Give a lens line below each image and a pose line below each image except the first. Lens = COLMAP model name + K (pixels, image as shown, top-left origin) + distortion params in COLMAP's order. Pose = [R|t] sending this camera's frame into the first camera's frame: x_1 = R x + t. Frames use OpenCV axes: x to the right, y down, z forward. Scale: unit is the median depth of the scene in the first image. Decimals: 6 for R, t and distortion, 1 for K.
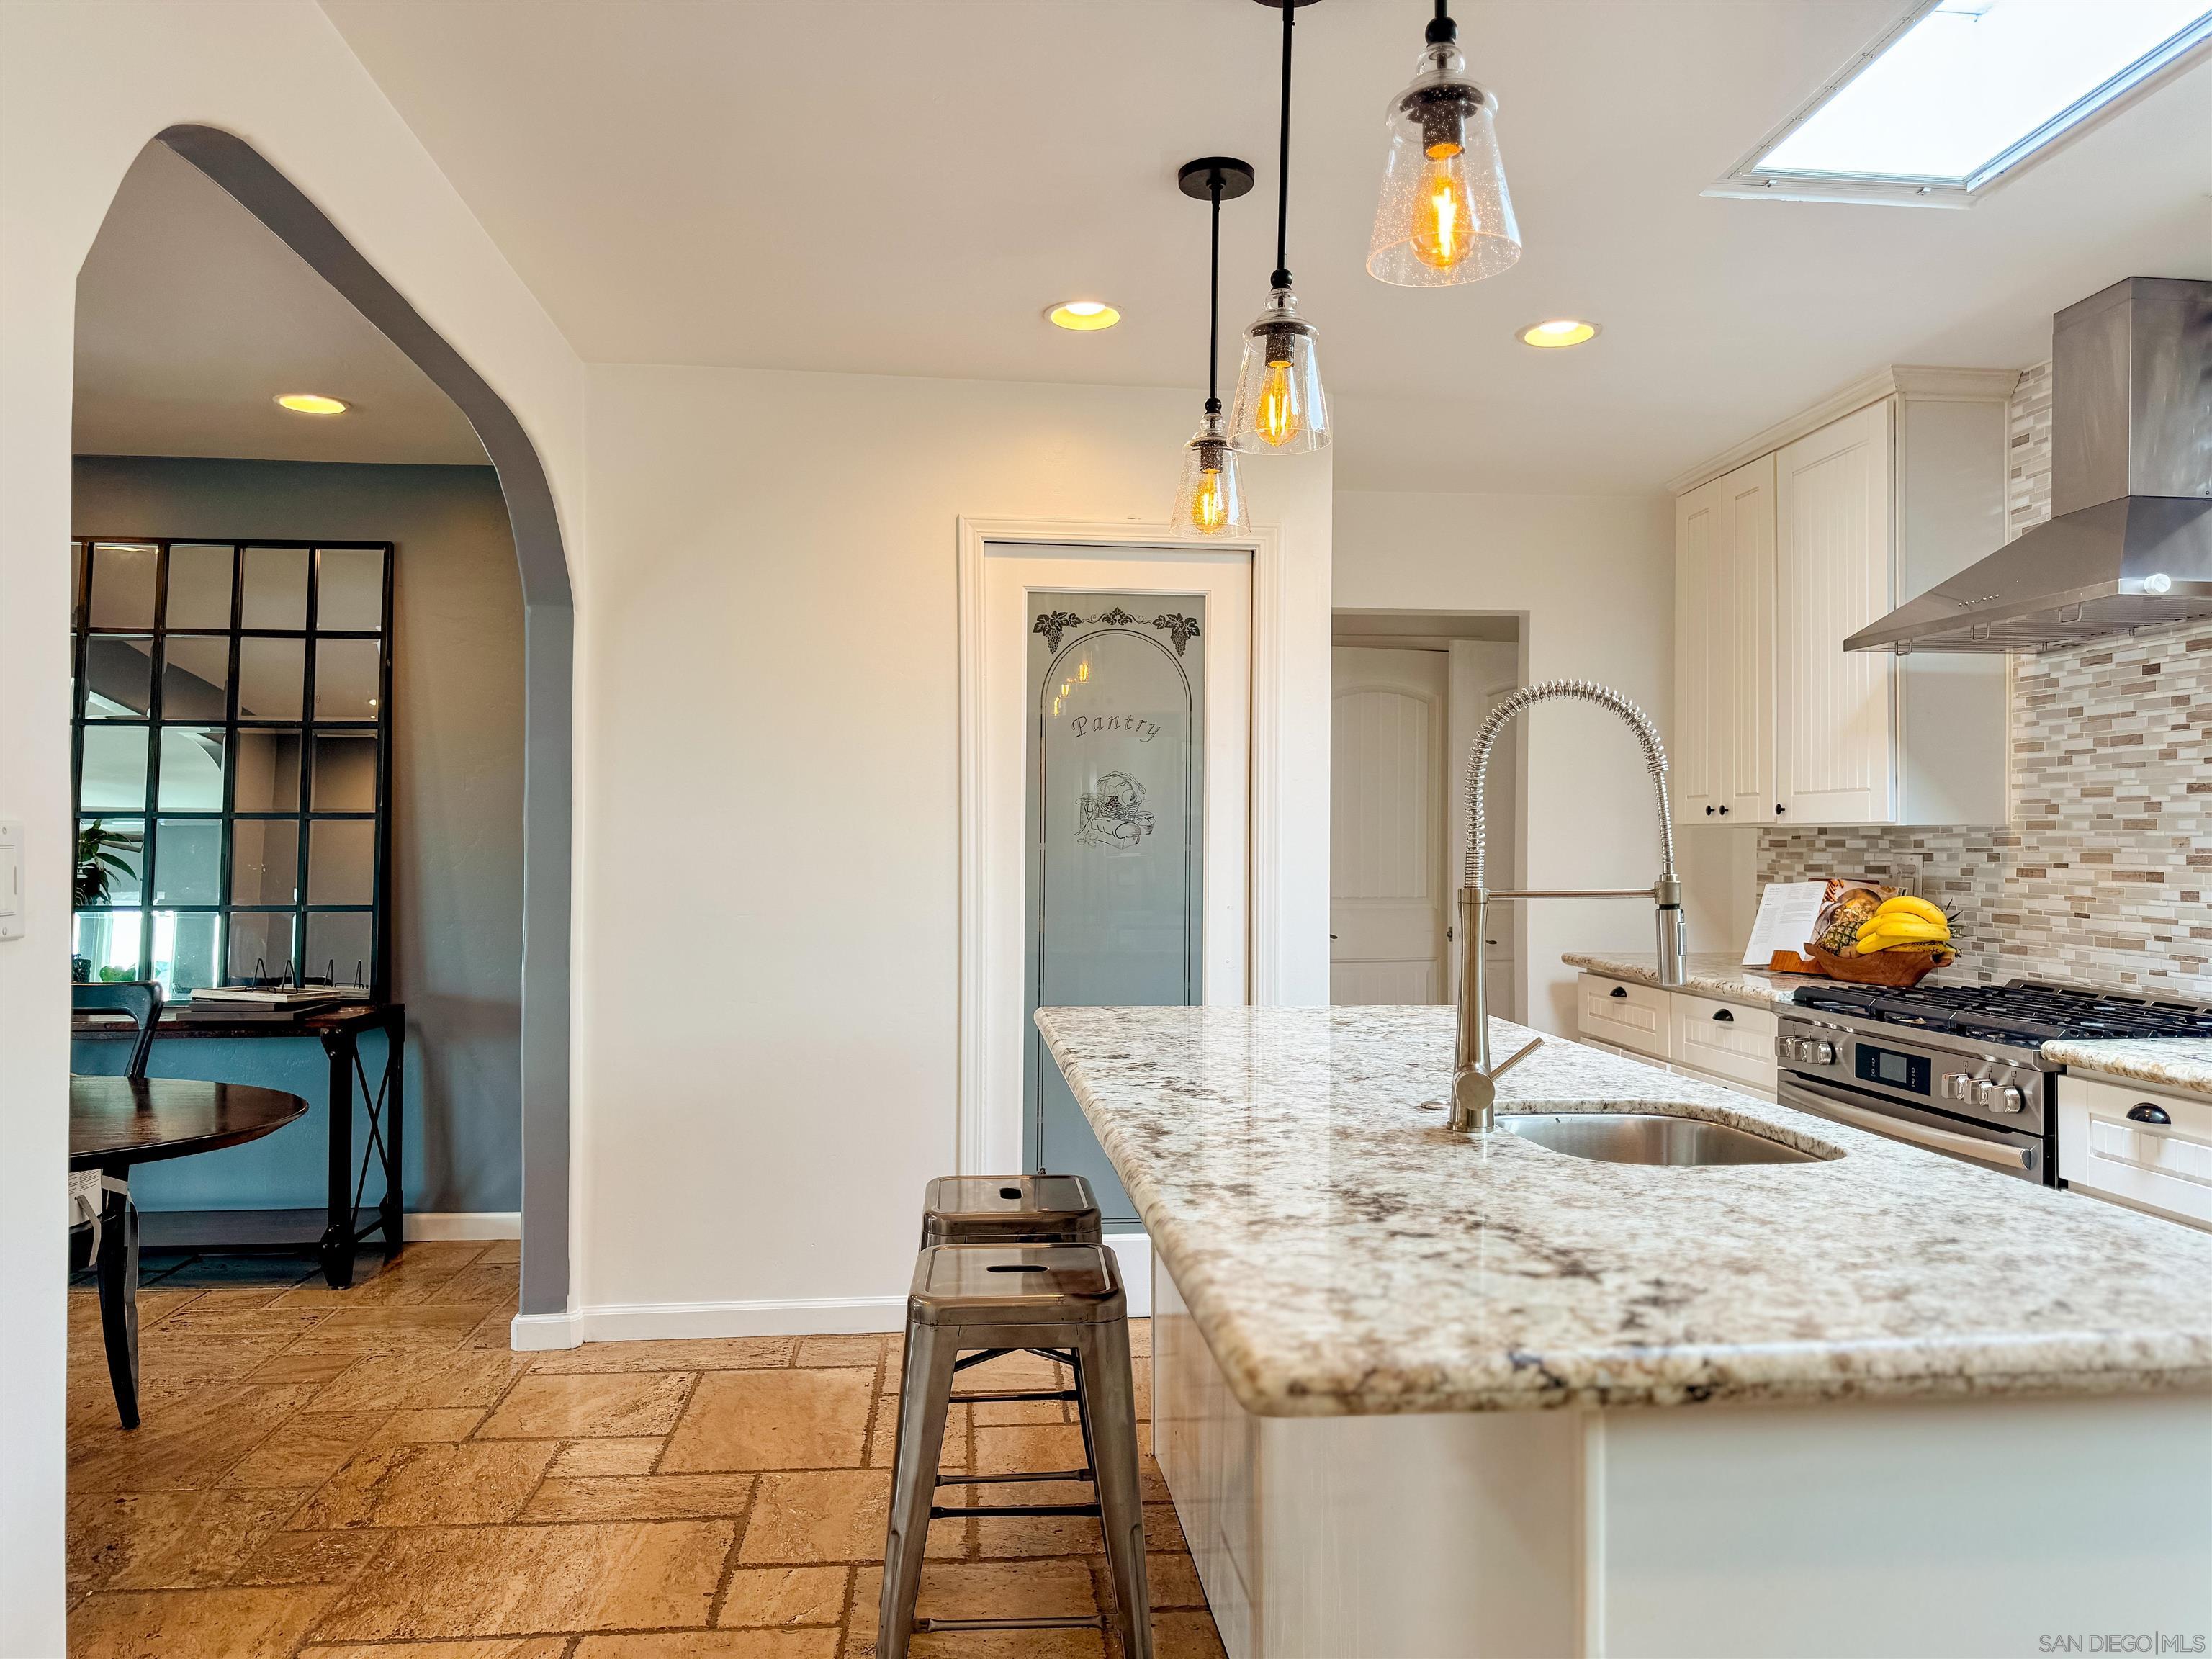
lens RADIAL K [[1558.6, 0, 1103.5], [0, 1558.6, 821.9], [0, 0, 1]] dist [0.005473, 0.001367]
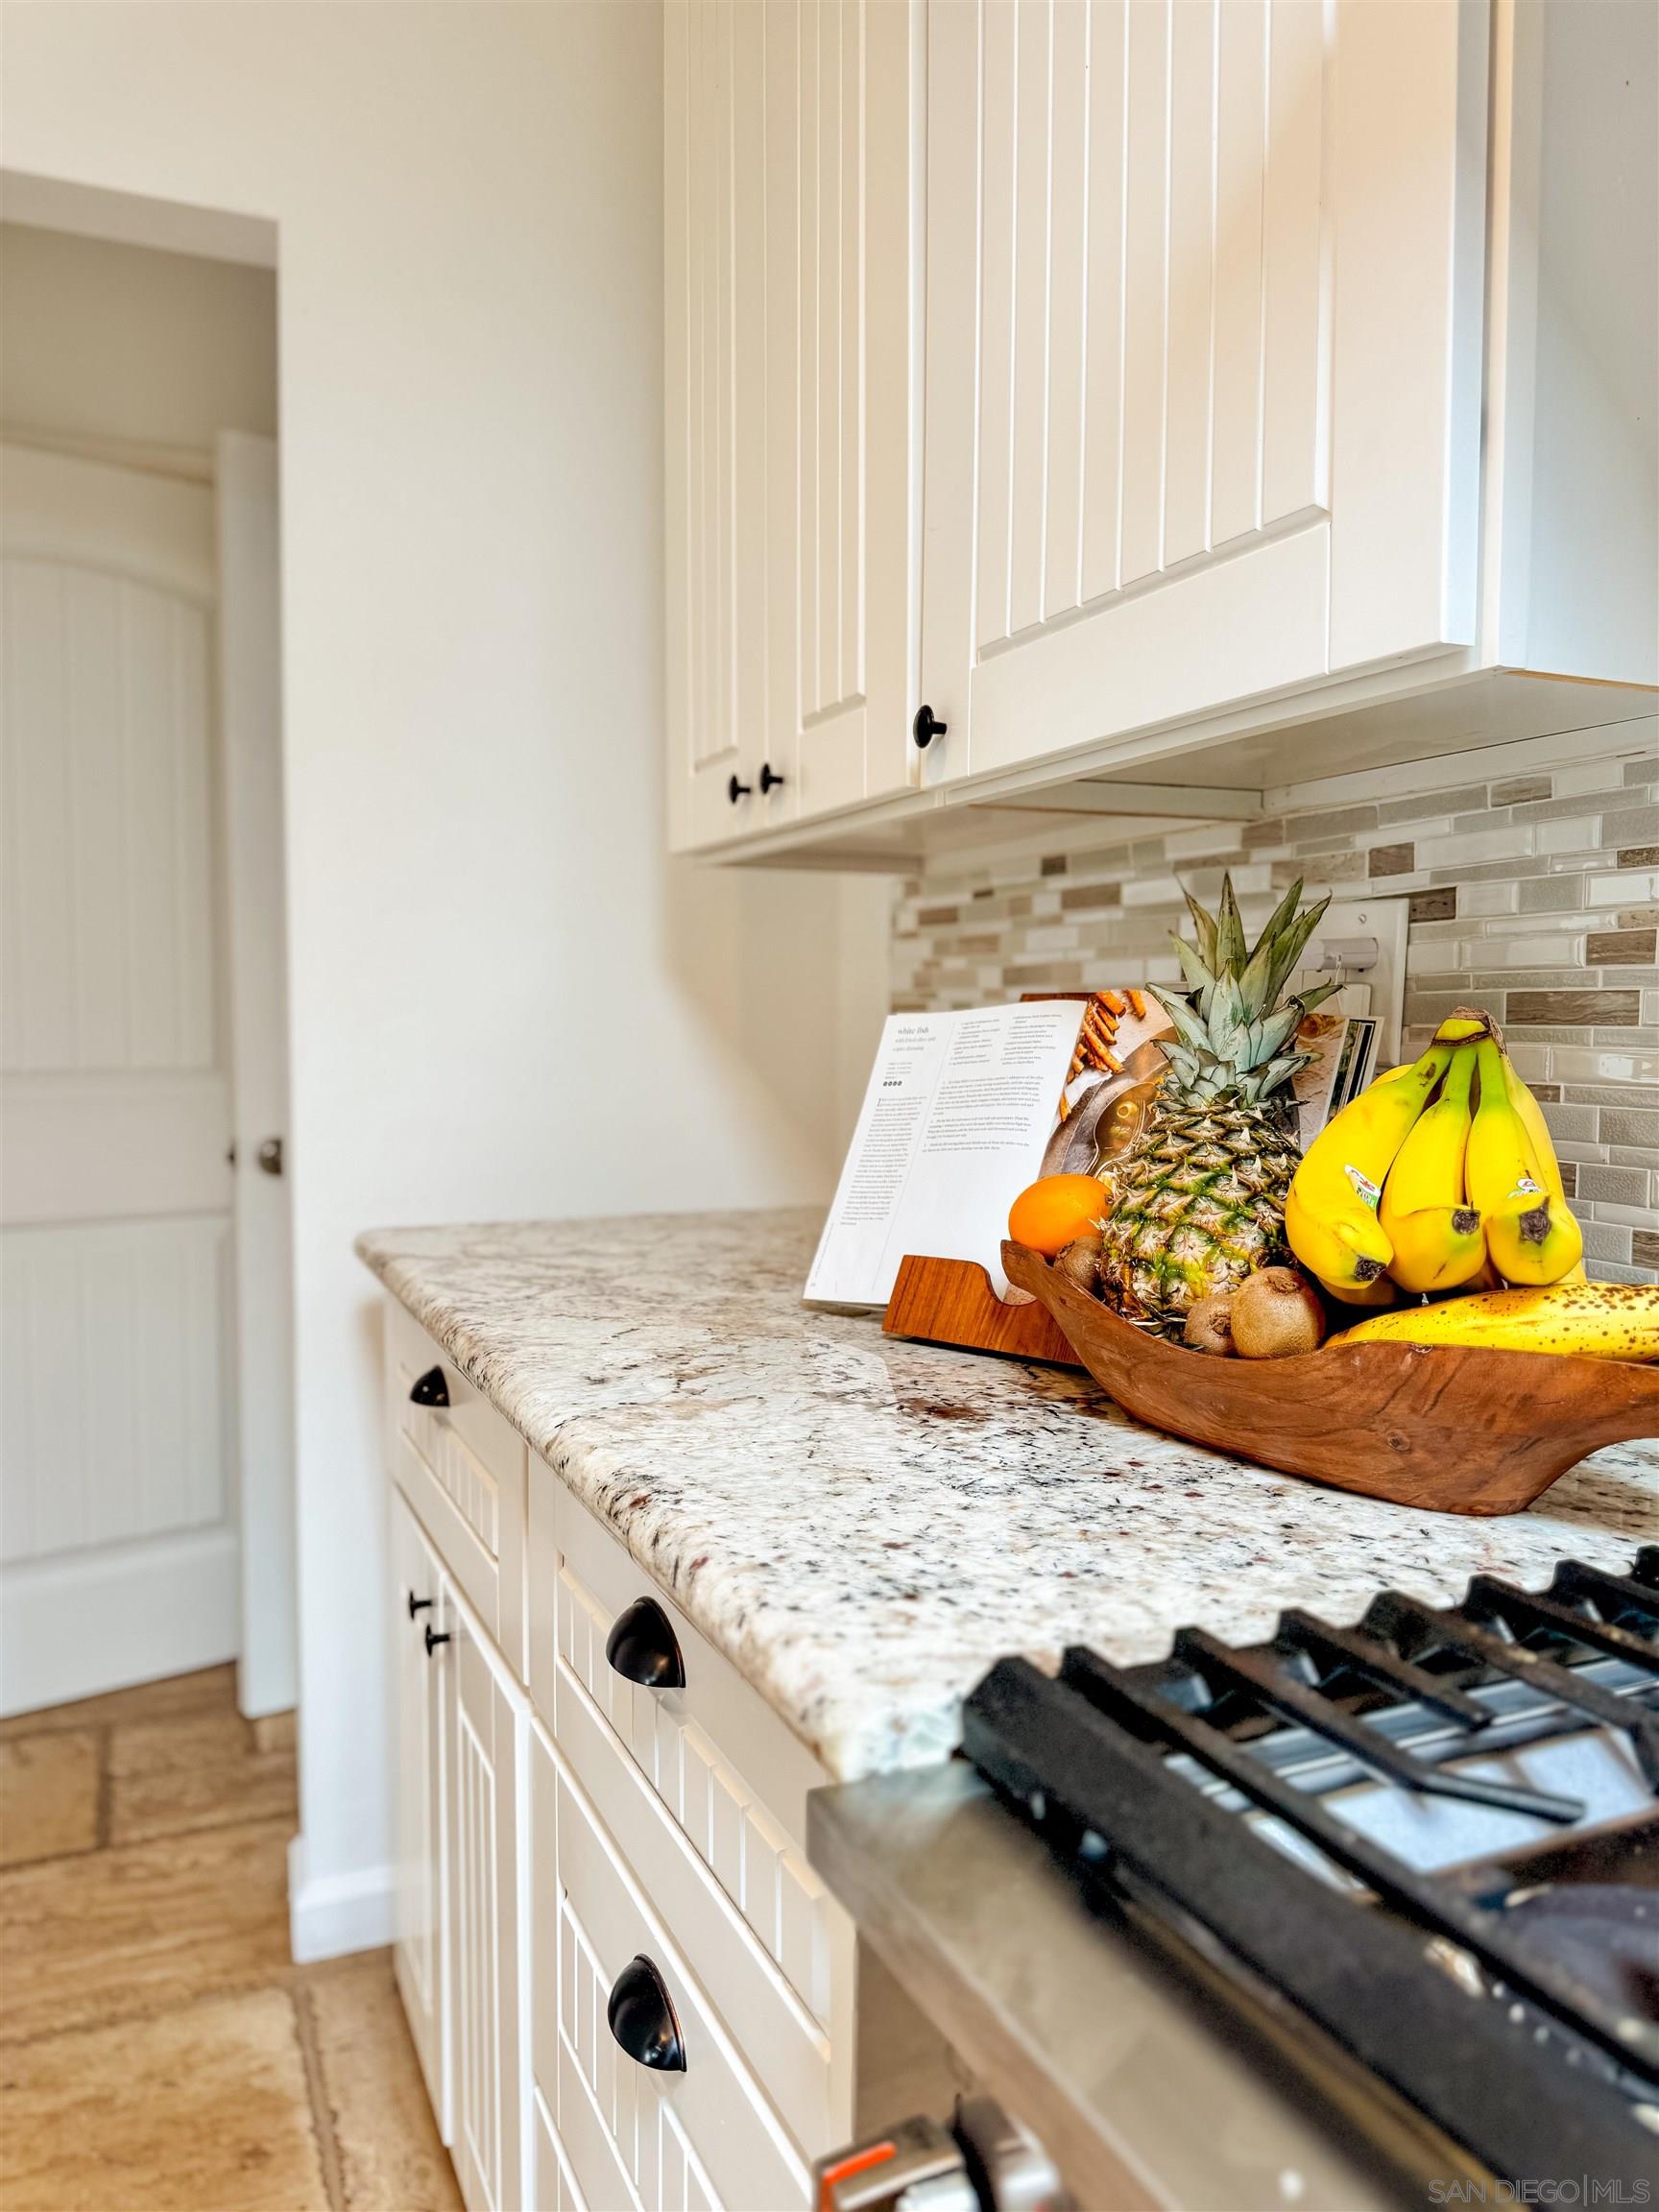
lens RADIAL K [[1558.6, 0, 828.1], [0, 1558.6, 1109.5], [0, 0, 1]] dist [0.005473, 0.001367]
pose [[0.948934, -0.018378, 0.314939, 0.332748], [-0.006385, 0.996978, 0.077418, 0.036329], [-0.315410, -0.075475, 0.945949, 0.750225]]
